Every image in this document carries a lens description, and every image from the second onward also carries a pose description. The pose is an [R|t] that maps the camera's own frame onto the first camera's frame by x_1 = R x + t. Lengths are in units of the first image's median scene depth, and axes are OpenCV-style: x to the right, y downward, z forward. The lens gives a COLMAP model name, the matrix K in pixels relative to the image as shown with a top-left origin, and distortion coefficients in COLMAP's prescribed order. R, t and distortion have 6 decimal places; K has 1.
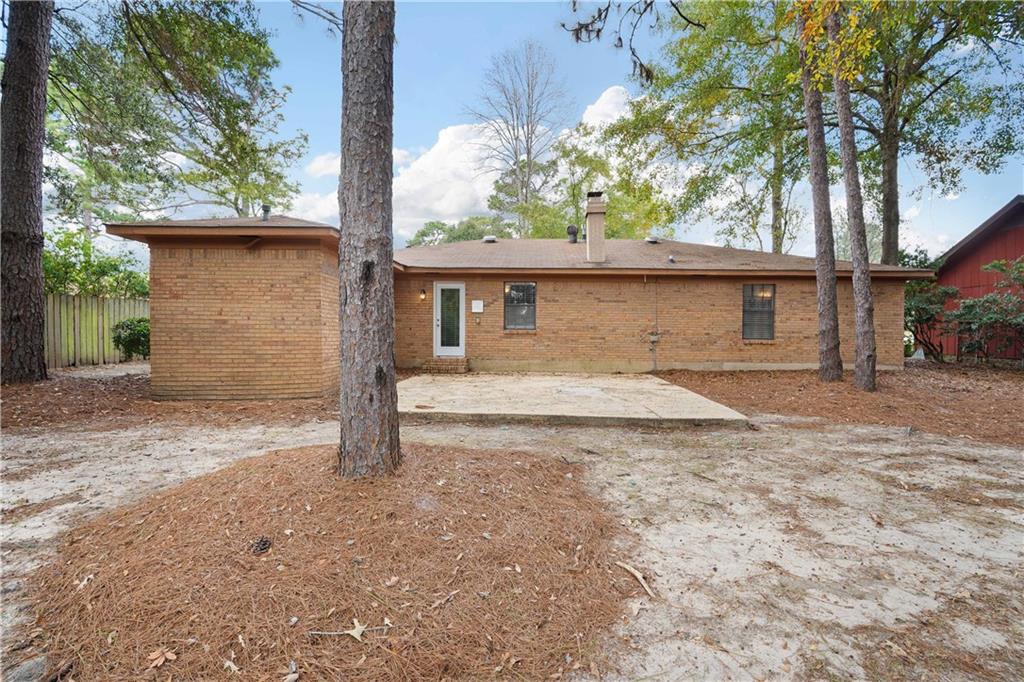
lens RADIAL K [[462.2, 0, 486.9], [0, 462.2, 338.2], [0, 0, 1]] dist [0.000608, 0.000091]
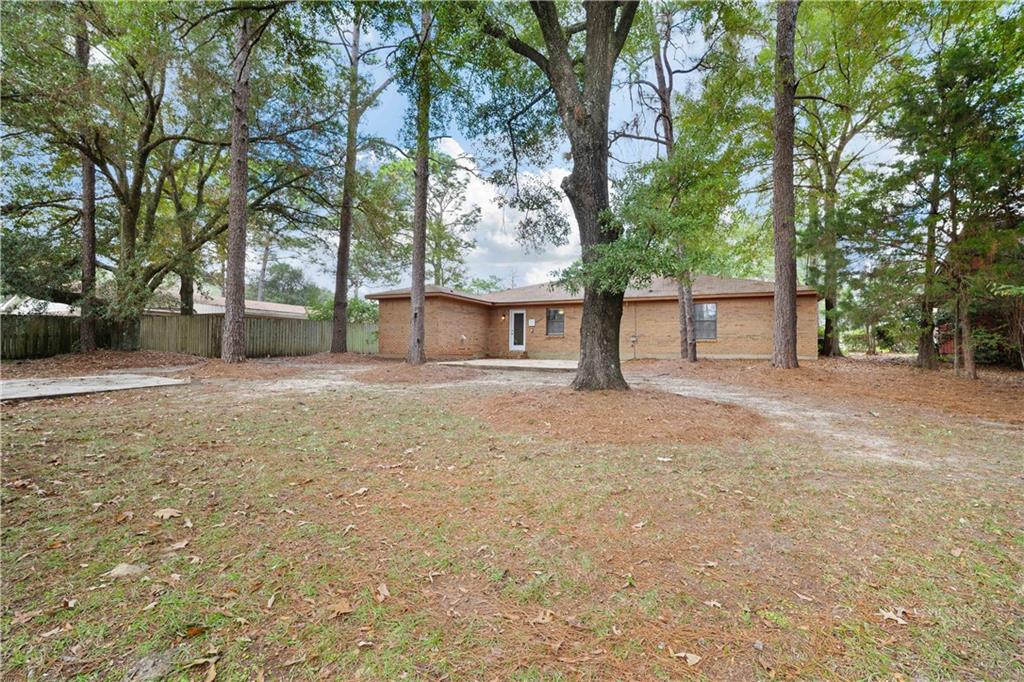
lens RADIAL K [[446.6, 0, 512.0], [0, 446.6, 341.0], [0, 0, 1]] dist [-0.000637, -0.000028]
pose [[0.929821, -0.010994, -0.367849, 0.540157], [-0.000182, 0.999540, -0.030333, 0.054613], [0.368013, 0.028271, 0.929391, -0.634038]]
